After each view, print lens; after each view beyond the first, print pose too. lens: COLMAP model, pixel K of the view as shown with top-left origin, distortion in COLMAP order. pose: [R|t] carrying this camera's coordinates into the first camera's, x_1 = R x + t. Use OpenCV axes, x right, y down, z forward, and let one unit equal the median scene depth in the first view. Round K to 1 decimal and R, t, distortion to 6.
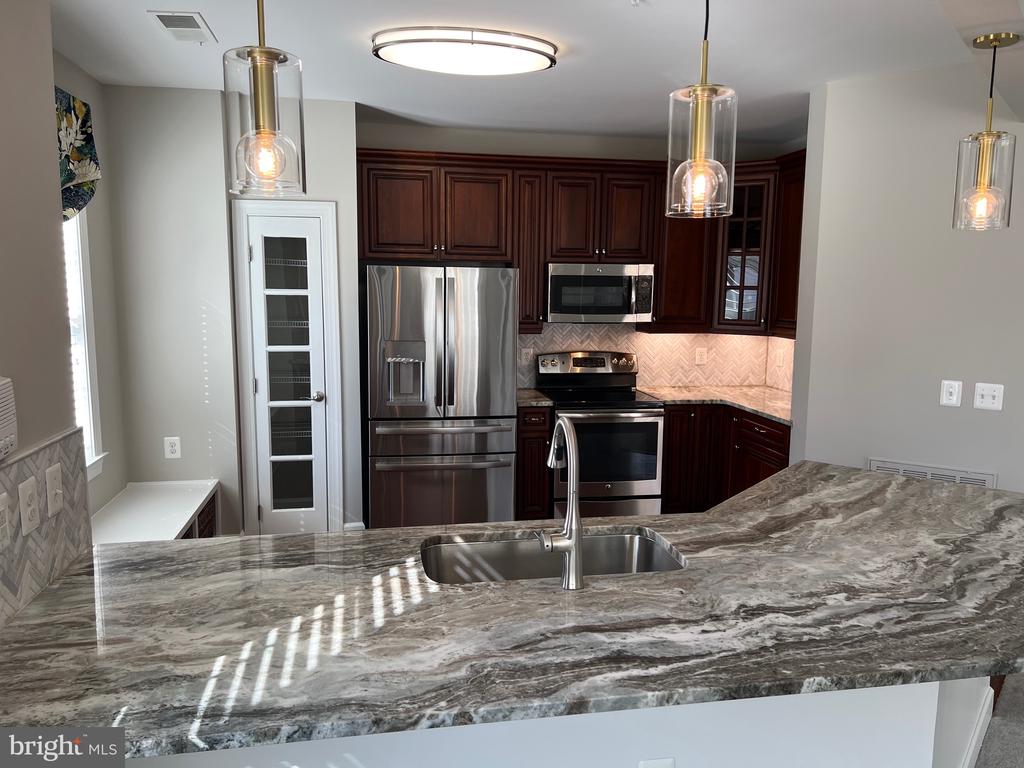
lens RADIAL K [[767.3, 0, 523.1], [0, 767.3, 390.4], [0, 0, 1]] dist [0.065824, -0.069965]
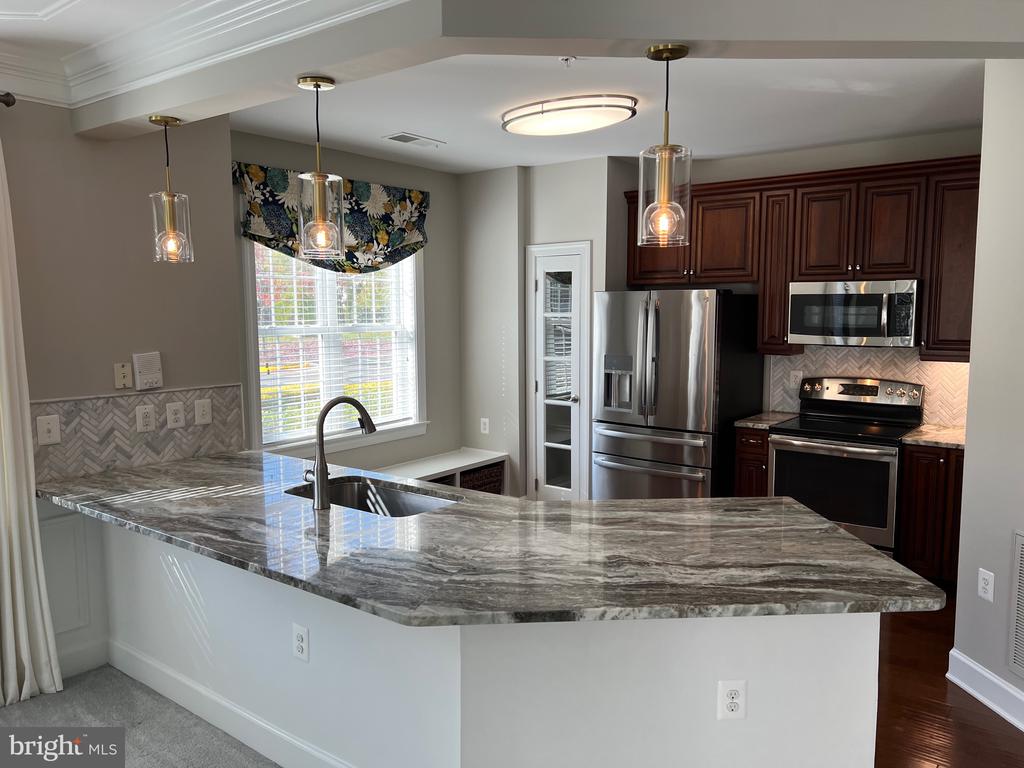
lens RADIAL K [[767.3, 0, 521.7], [0, 767.3, 391.1], [0, 0, 1]] dist [0.065824, -0.069965]
pose [[0.667676, 0.071753, -0.740986, 1.173979], [-0.094808, 0.995435, 0.010964, -0.018176], [0.738390, 0.062931, 0.671431, 0.229523]]
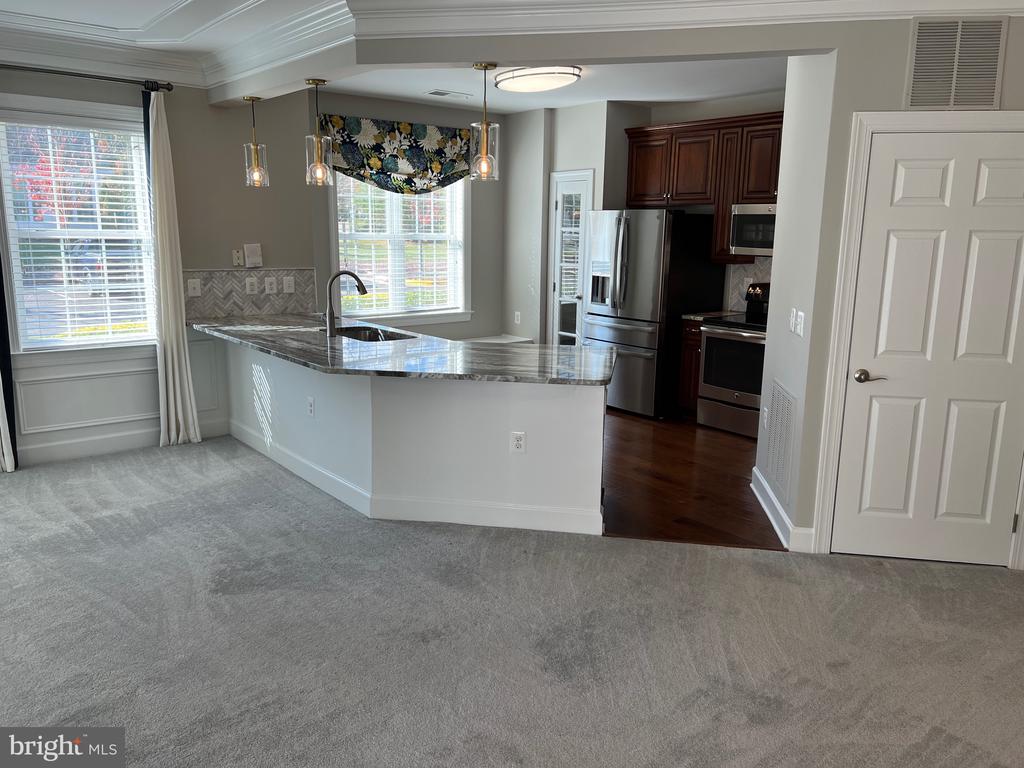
lens RADIAL K [[767.3, 0, 510.5], [0, 767.3, 384.4], [0, 0, 1]] dist [0.065824, -0.069965]
pose [[0.476945, 0.174327, -0.861471, 2.098256], [-0.133033, 0.983159, 0.125300, 0.014642], [0.868807, 0.054843, 0.492105, 0.241136]]
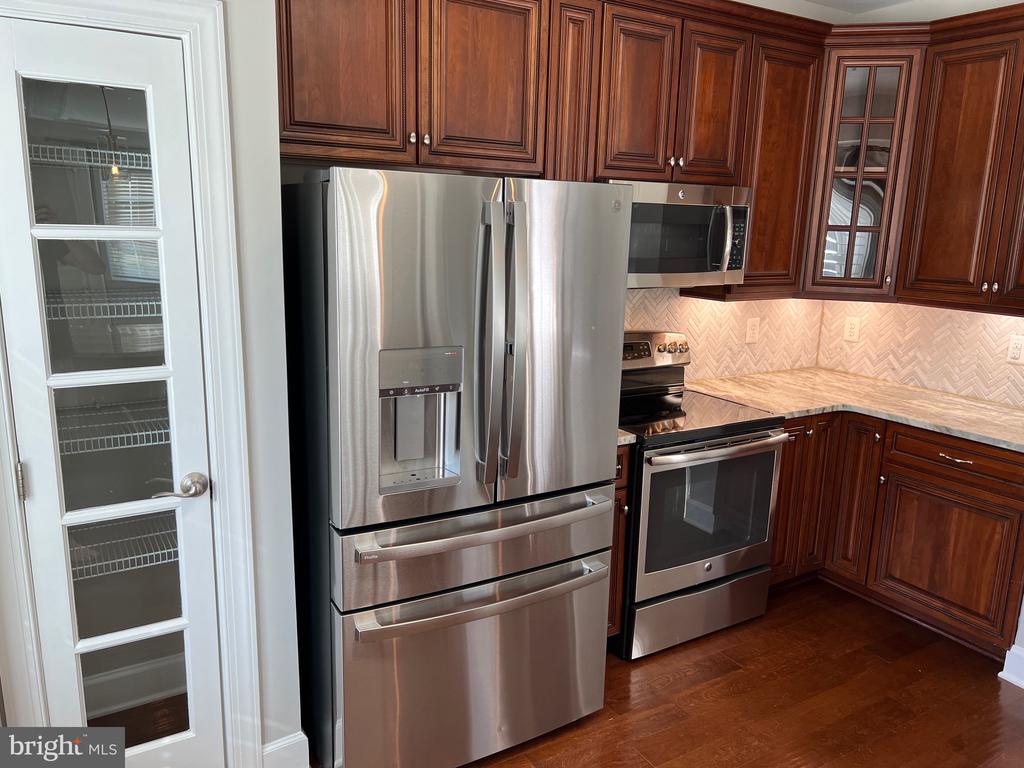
lens RADIAL K [[767.3, 0, 521.2], [0, 767.3, 387.2], [0, 0, 1]] dist [0.065824, -0.069965]
pose [[0.932935, -0.063386, 0.354423, -0.493924], [0.034117, 0.995515, 0.088236, -0.152338], [-0.358426, -0.070227, 0.930913, 1.097038]]
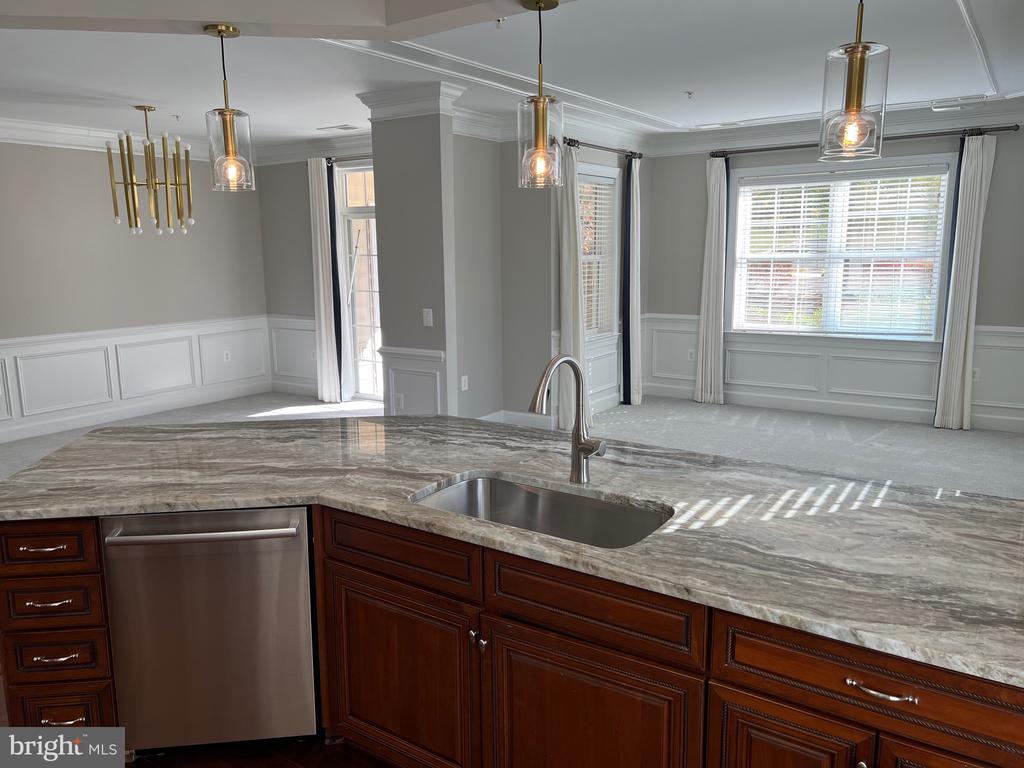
lens RADIAL K [[767.3, 0, 507.9], [0, 767.3, 376.6], [0, 0, 1]] dist [0.065824, -0.069965]
pose [[-0.707345, -0.120346, 0.696548, -0.576663], [0.102869, 0.957385, 0.269875, -0.207464], [-0.699343, 0.262548, -0.664822, 1.550759]]
